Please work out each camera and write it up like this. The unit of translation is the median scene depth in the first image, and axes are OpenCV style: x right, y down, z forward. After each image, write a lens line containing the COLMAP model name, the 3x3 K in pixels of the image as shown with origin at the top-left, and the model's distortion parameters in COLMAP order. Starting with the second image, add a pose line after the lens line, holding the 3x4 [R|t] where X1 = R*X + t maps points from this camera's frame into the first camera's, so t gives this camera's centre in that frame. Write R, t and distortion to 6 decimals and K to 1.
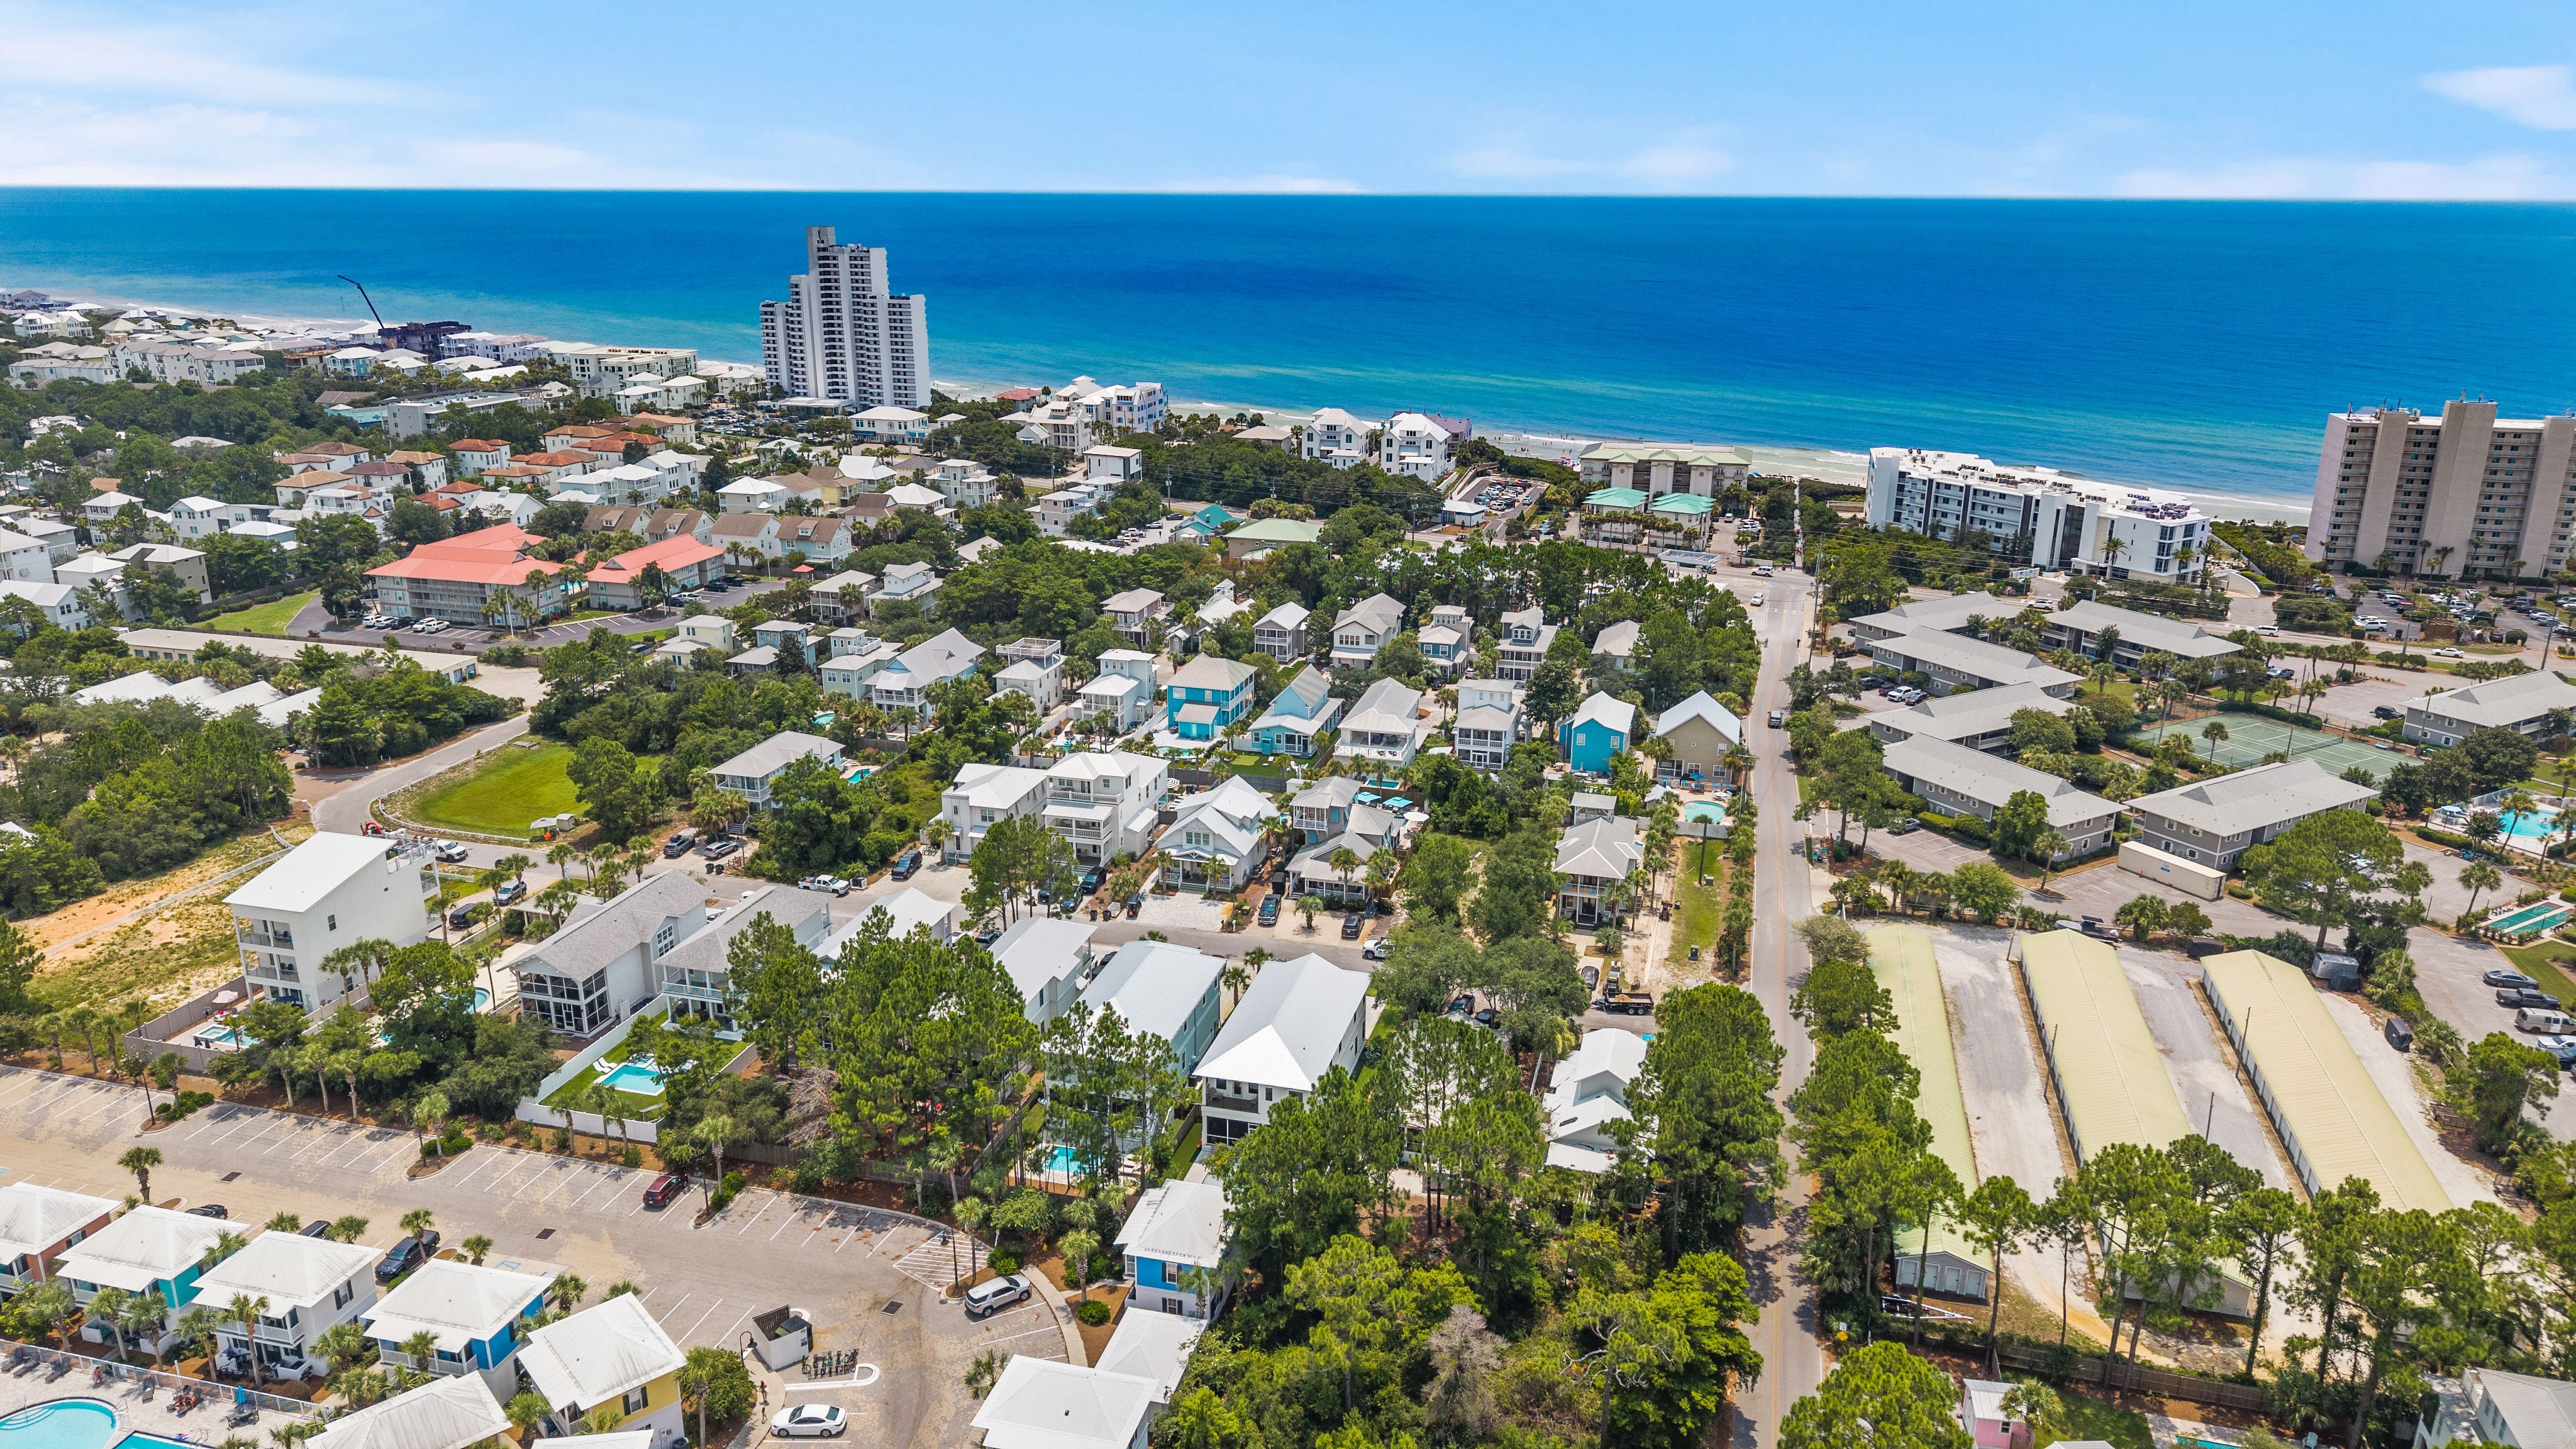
lens RADIAL K [[1721.6, 0, 1272.1], [0, 1721.6, 720.8], [0, 0, 1]] dist [0.086545, -0.150822]
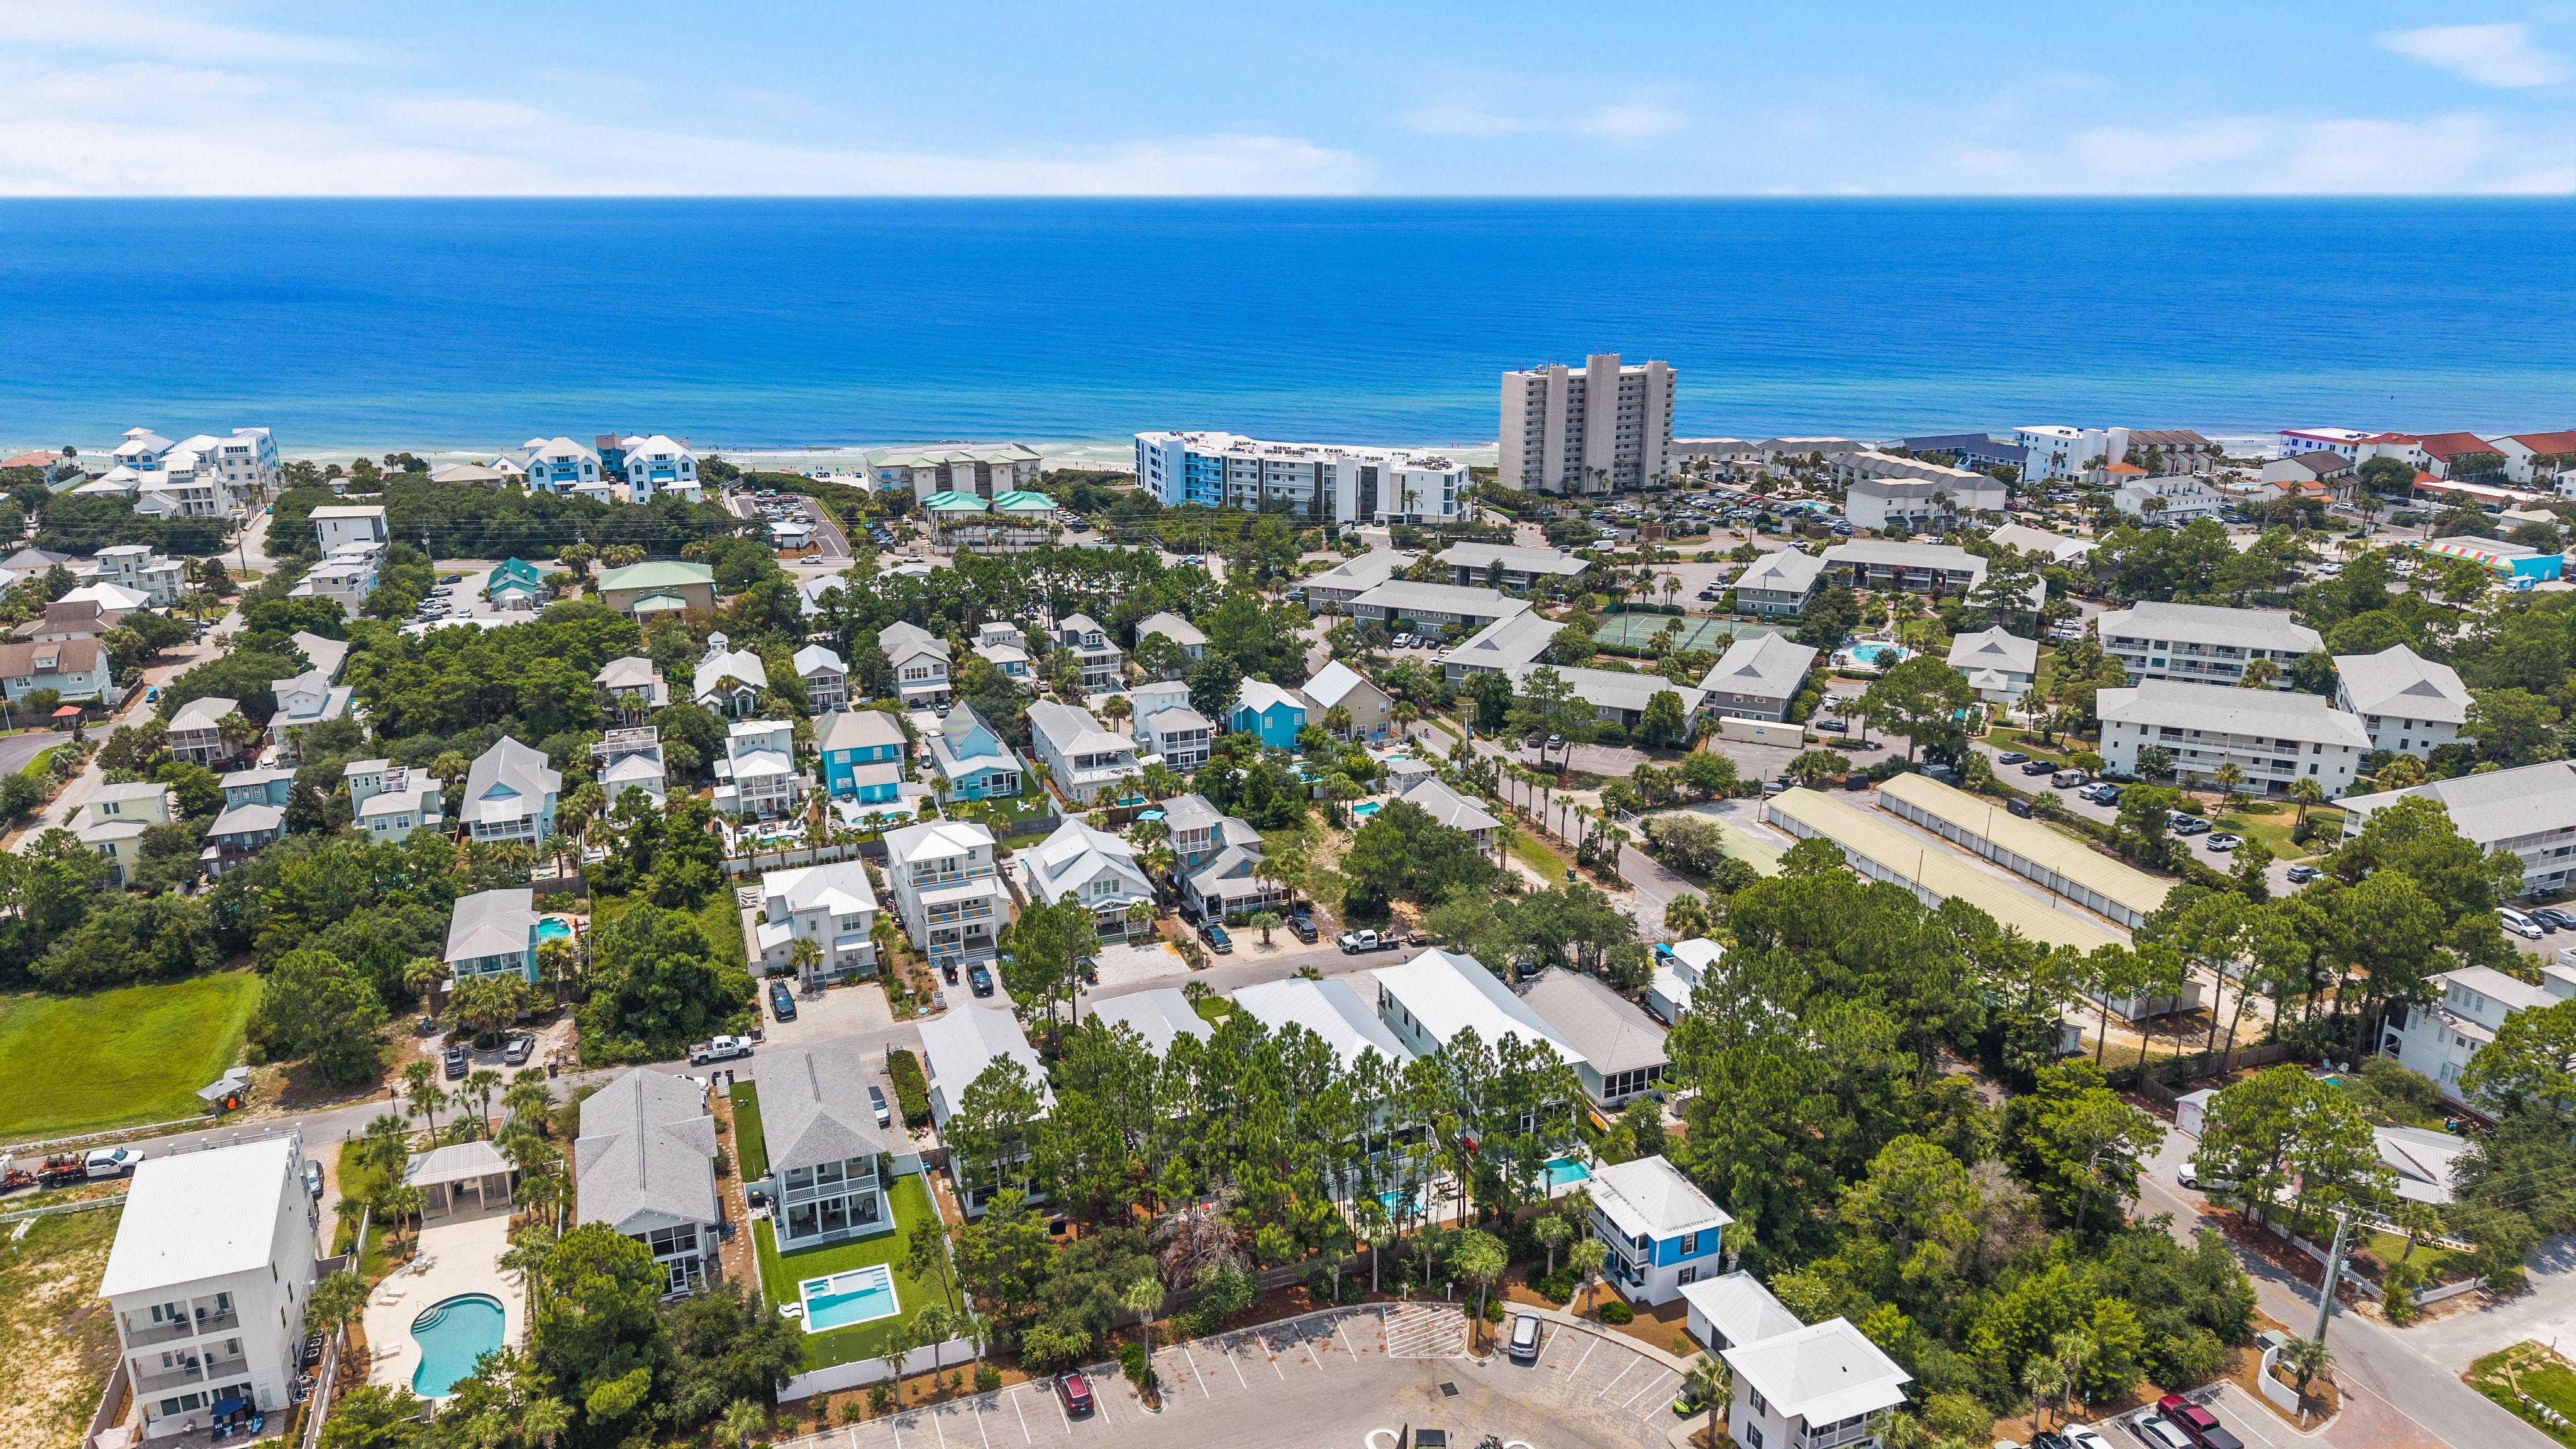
lens RADIAL K [[1726.2, 0, 1288.0], [0, 1726.2, 724.5], [0, 0, 1]] dist [0.023440, -0.019041]
pose [[0.803160, -0.180577, 0.567738, -0.387074], [0.178963, 0.982074, 0.059190, -0.045730], [-0.568249, 0.054065, 0.821079, 0.130682]]
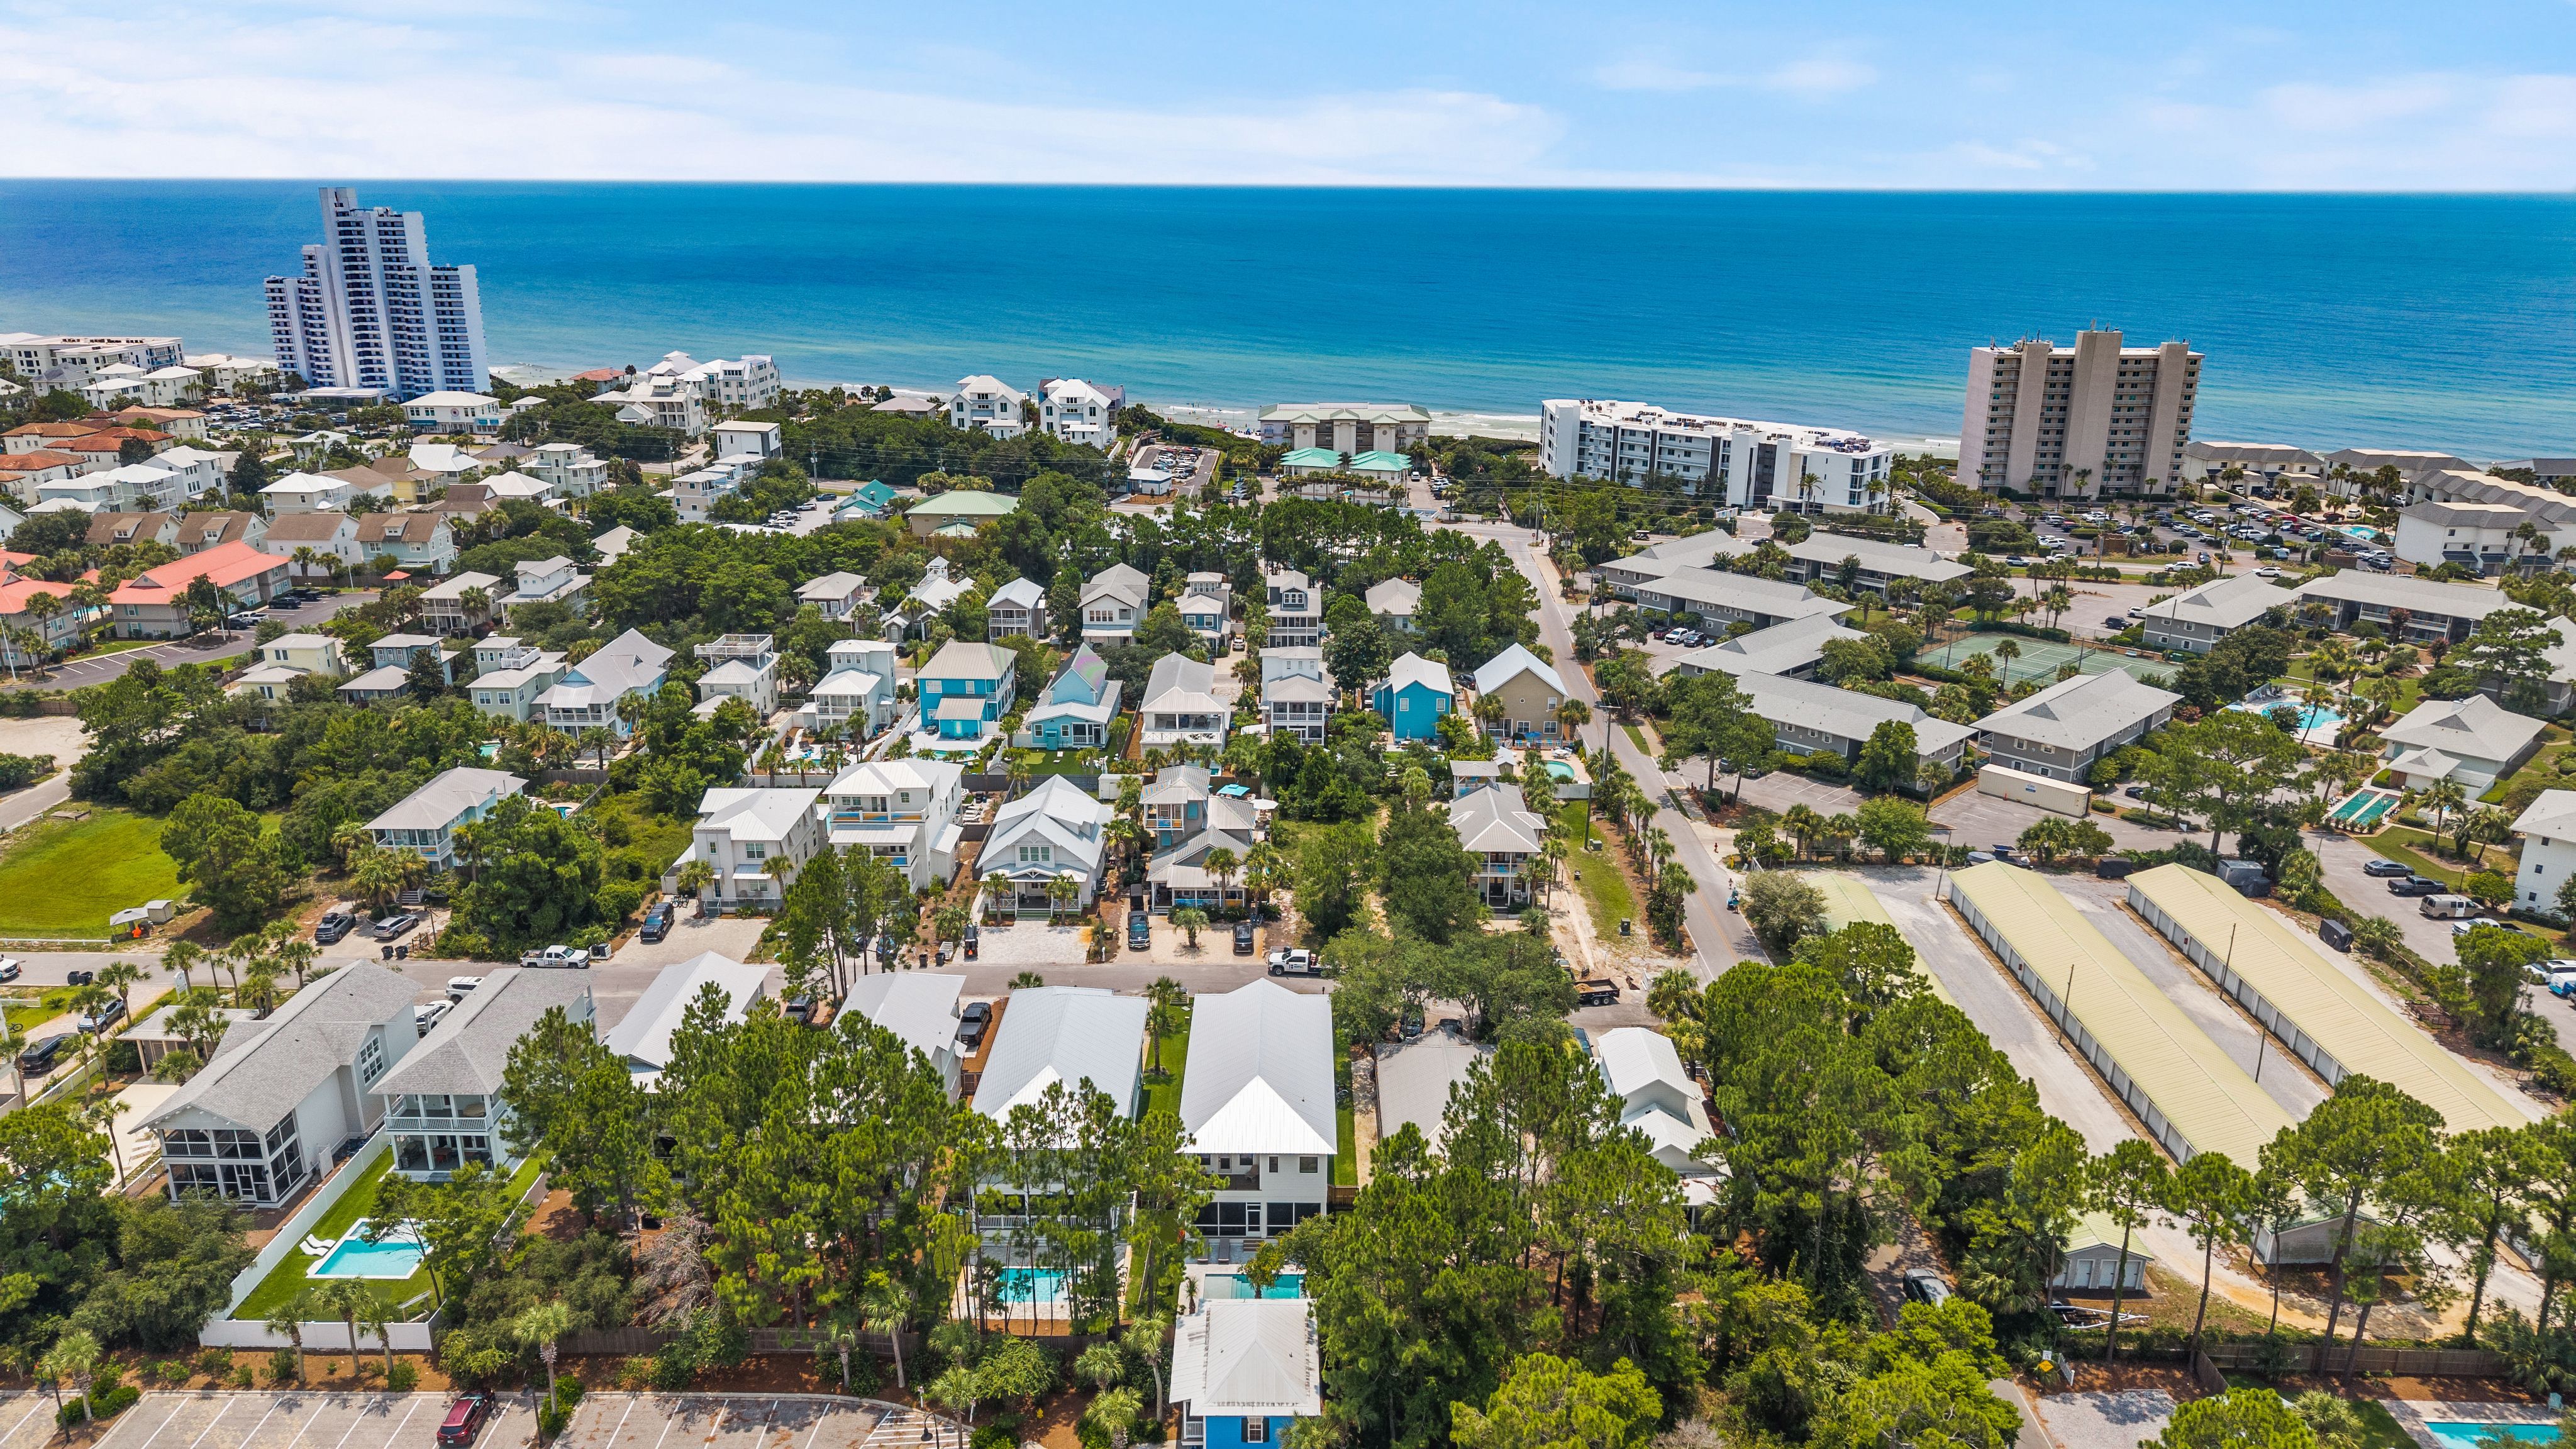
lens RADIAL K [[1726.2, 0, 1288.0], [0, 1726.2, 724.5], [0, 0, 1]] dist [0.023440, -0.019041]
pose [[0.965437, -0.076856, 0.249047, -0.102262], [0.074920, 0.997040, 0.017254, 0.001016], [-0.249636, 0.002001, 0.968338, 0.132513]]
